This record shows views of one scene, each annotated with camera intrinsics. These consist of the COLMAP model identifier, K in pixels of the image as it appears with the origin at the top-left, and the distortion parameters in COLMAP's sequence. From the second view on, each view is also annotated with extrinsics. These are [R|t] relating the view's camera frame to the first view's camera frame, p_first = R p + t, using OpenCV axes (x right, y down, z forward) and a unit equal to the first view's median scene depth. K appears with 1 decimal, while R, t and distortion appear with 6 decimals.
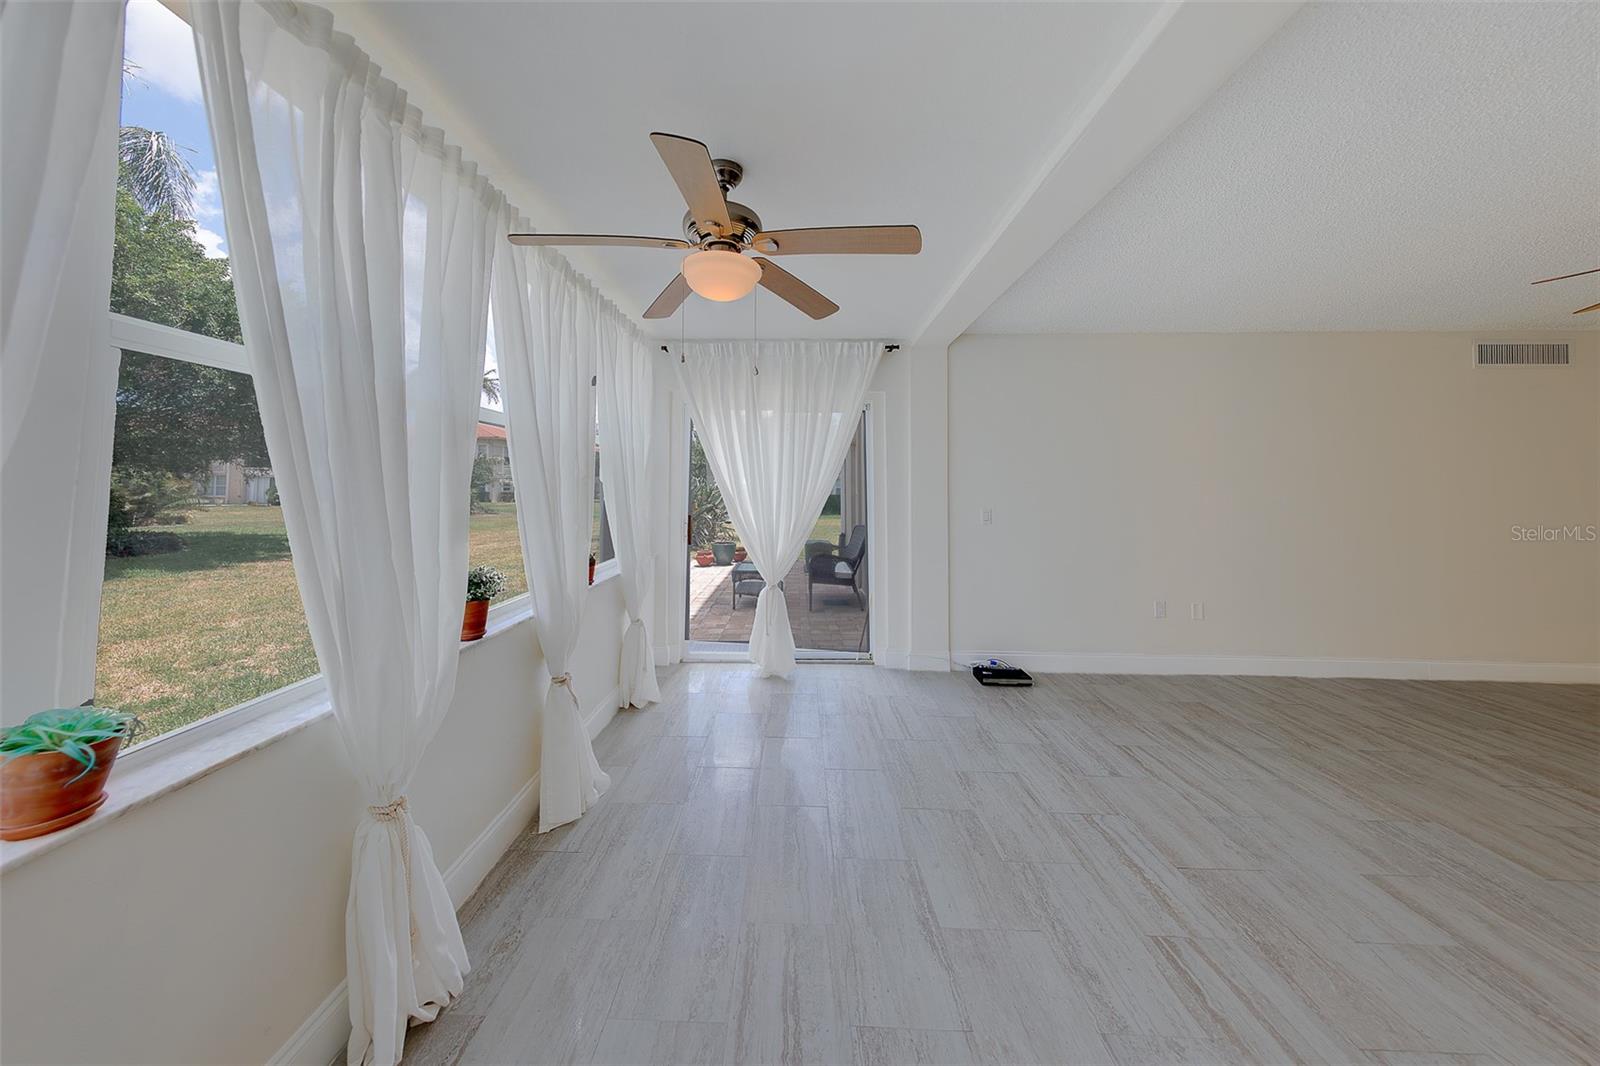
lens RADIAL K [[534.3, 0, 775.2], [0, 534.3, 459.7], [0, 0, 1]] dist [0.008234, -0.000362]
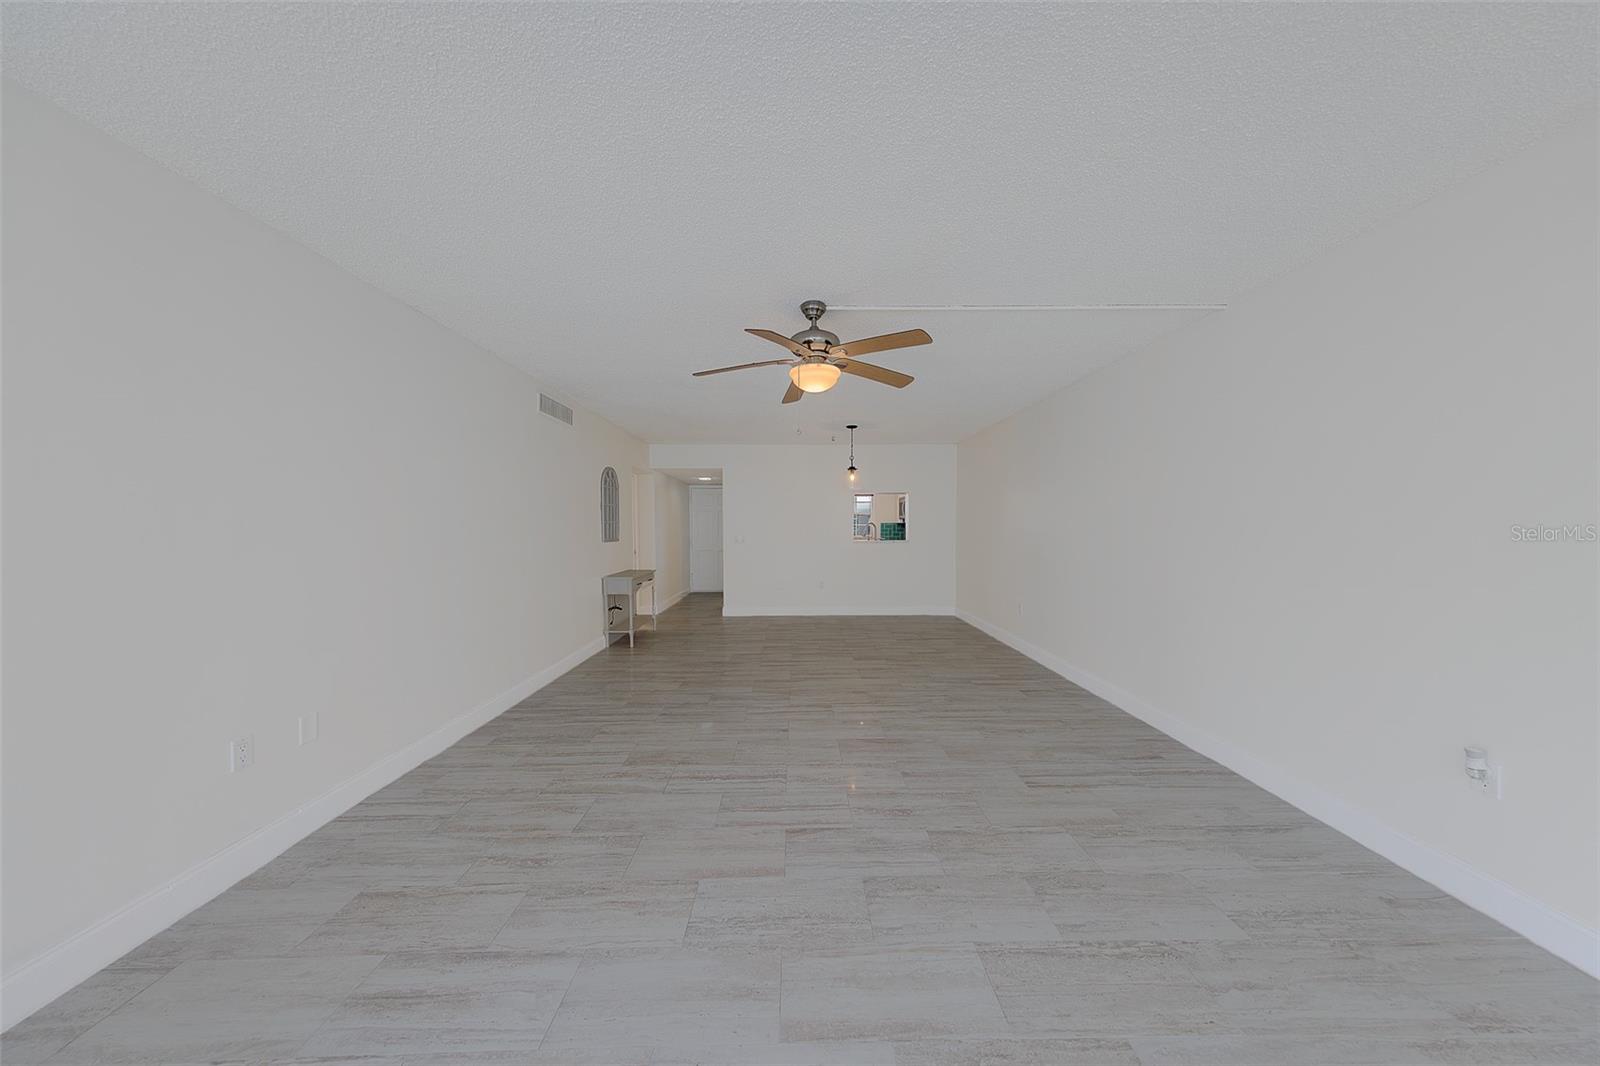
lens RADIAL K [[509.8, 0, 807.6], [0, 509.8, 538.6], [0, 0, 1]] dist [0.006007, -0.000143]
pose [[-0.064287, -0.030801, 0.997456, 0.227234], [-0.052012, 0.998268, 0.027474, 0.035158], [-0.996575, -0.050113, -0.065777, 0.583837]]
